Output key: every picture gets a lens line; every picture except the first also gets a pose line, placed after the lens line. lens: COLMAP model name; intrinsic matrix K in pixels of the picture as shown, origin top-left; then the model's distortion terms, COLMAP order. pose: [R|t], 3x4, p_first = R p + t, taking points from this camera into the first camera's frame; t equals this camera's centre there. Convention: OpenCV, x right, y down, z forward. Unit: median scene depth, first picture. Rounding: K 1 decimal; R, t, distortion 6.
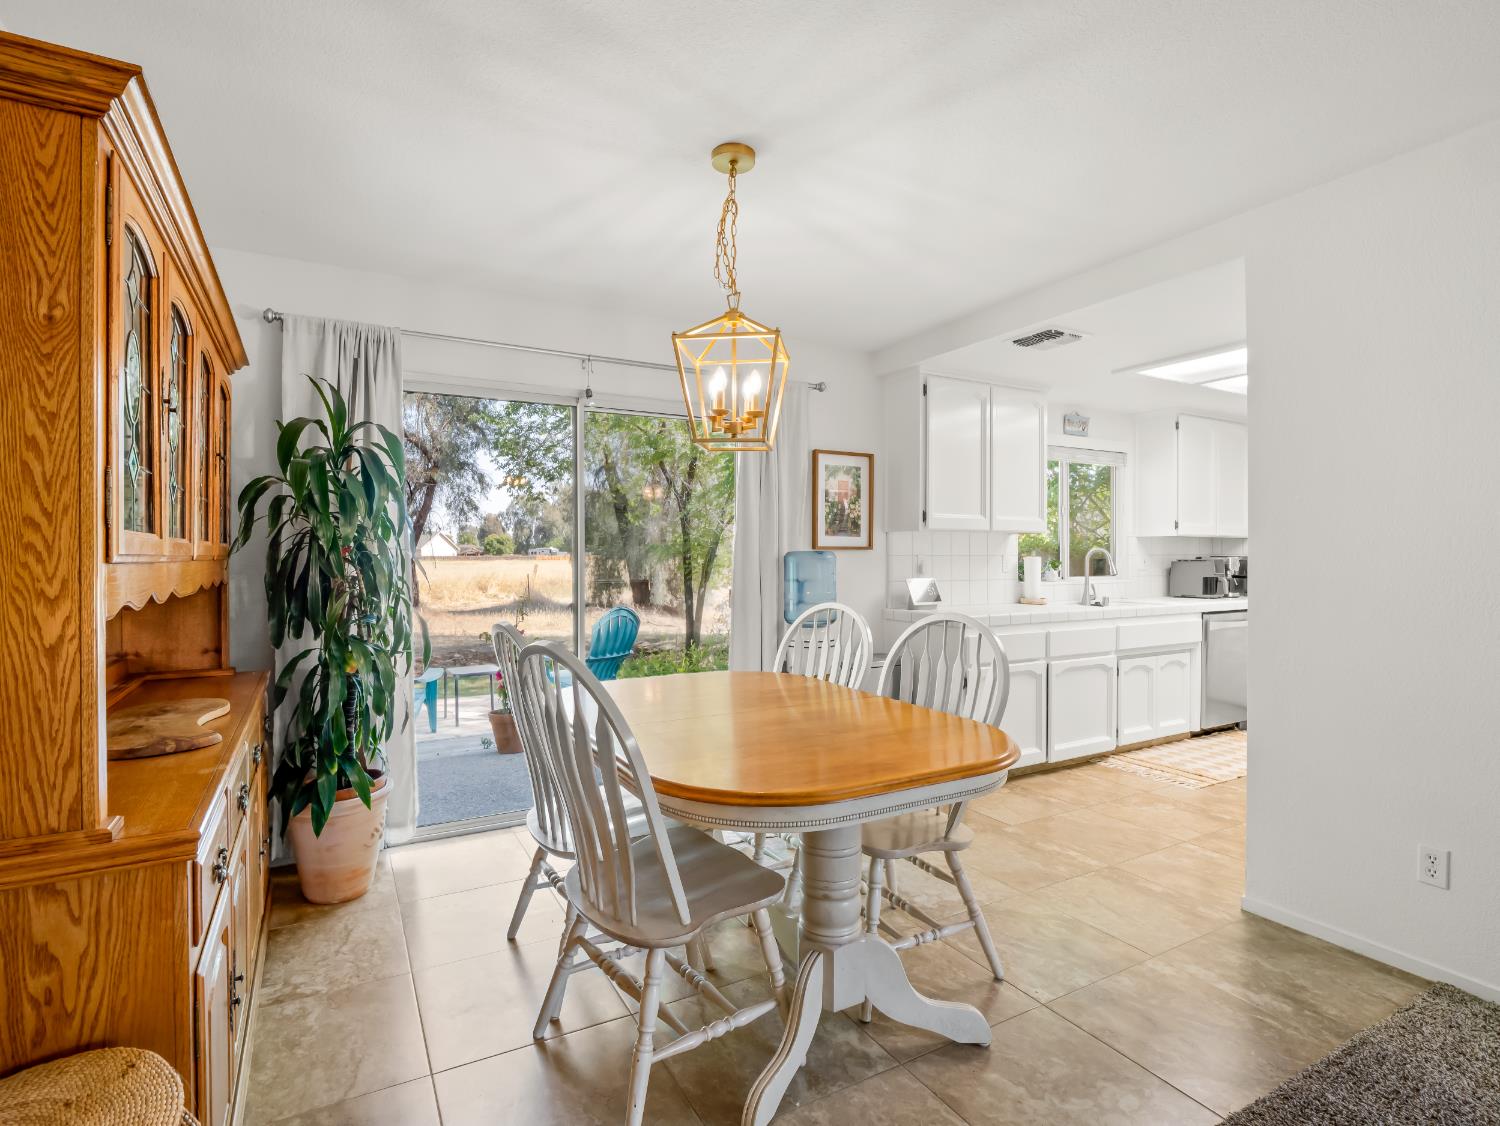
lens RADIAL K [[748.0, 0, 753.4], [0, 748.0, 563.5], [0, 0, 1]] dist [0.005151, 0.000450]
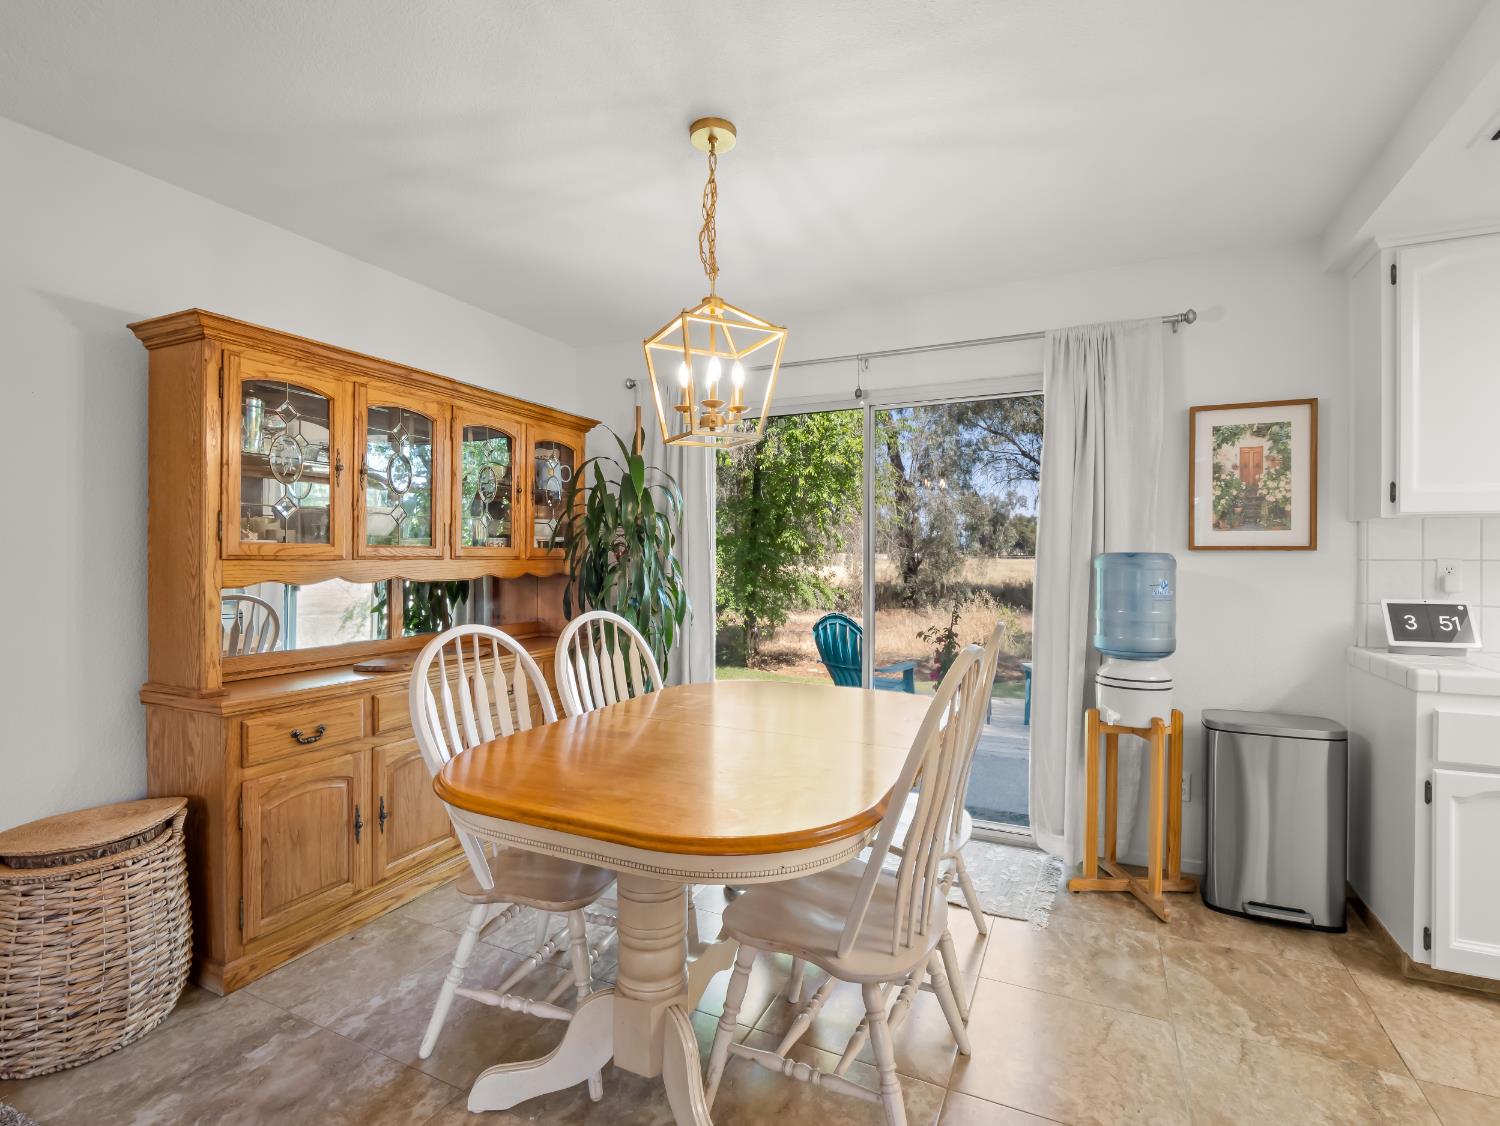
lens RADIAL K [[728.3, 0, 740.9], [0, 728.3, 561.5], [0, 0, 1]] dist [-0.007970, -0.001011]
pose [[0.582274, 0.008934, -0.812943, 0.372713], [-0.012869, 0.999916, 0.001772, -0.003763], [0.812891, 0.009430, 0.582340, 0.252942]]
